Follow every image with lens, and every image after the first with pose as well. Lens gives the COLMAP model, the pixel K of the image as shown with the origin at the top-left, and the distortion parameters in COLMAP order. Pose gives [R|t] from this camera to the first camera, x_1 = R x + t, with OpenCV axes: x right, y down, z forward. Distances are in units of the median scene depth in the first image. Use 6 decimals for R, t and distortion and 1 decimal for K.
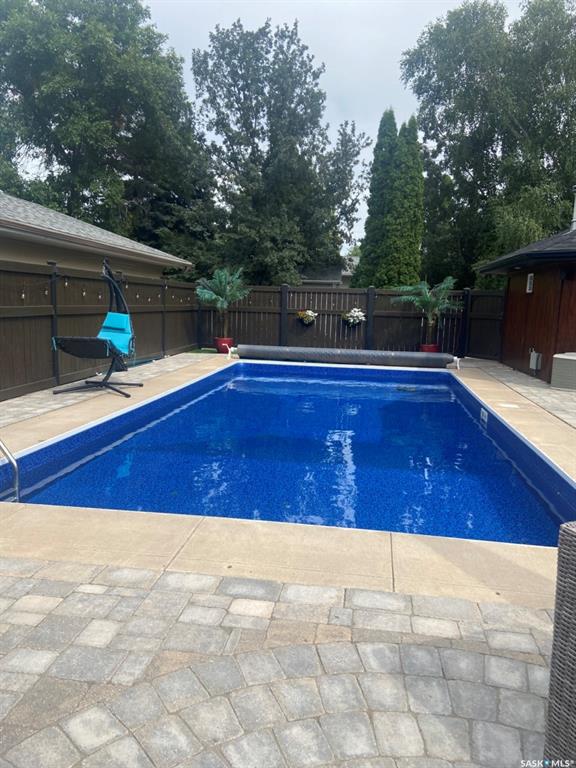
lens RADIAL K [[575.3, 0, 288.0], [0, 575.3, 384.0], [0, 0, 1]] dist [0.129780, -0.157233]
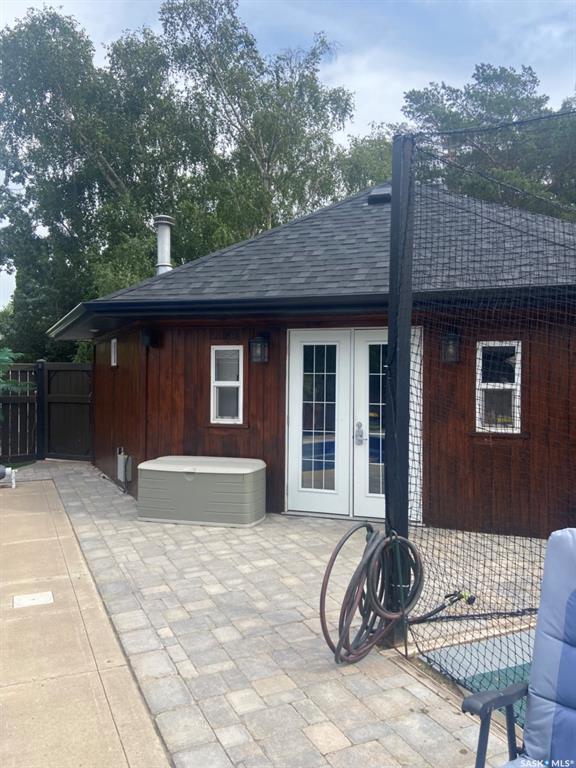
lens RADIAL K [[575.3, 0, 288.0], [0, 575.3, 384.0], [0, 0, 1]] dist [0.129780, -0.157233]
pose [[0.832351, -0.027068, 0.553587, 0.119284], [0.096622, 0.990599, -0.096841, -0.028459], [-0.545762, 0.134095, 0.827141, 0.191124]]
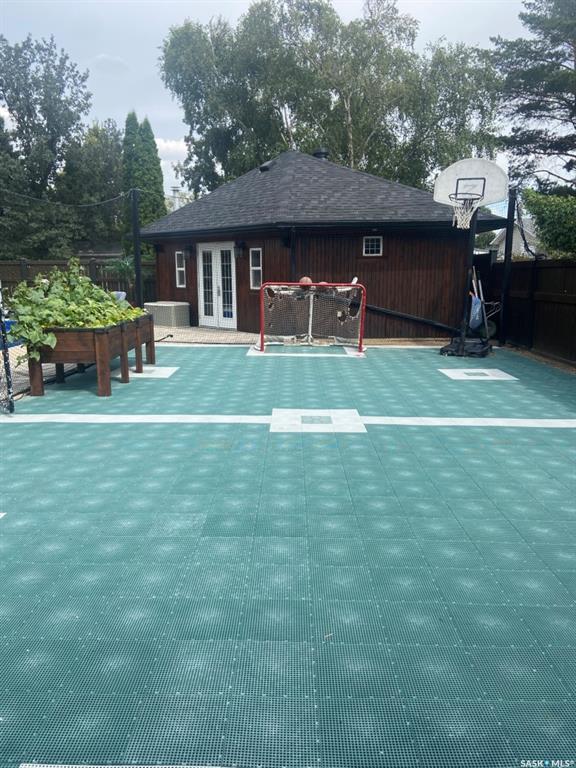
lens RADIAL K [[575.3, 0, 288.0], [0, 575.3, 384.0], [0, 0, 1]] dist [0.129780, -0.157233]
pose [[0.991589, -0.058435, 0.115484, 0.313306], [0.052896, 0.997324, 0.050467, 0.051675], [-0.118124, -0.043934, 0.992027, -0.273765]]
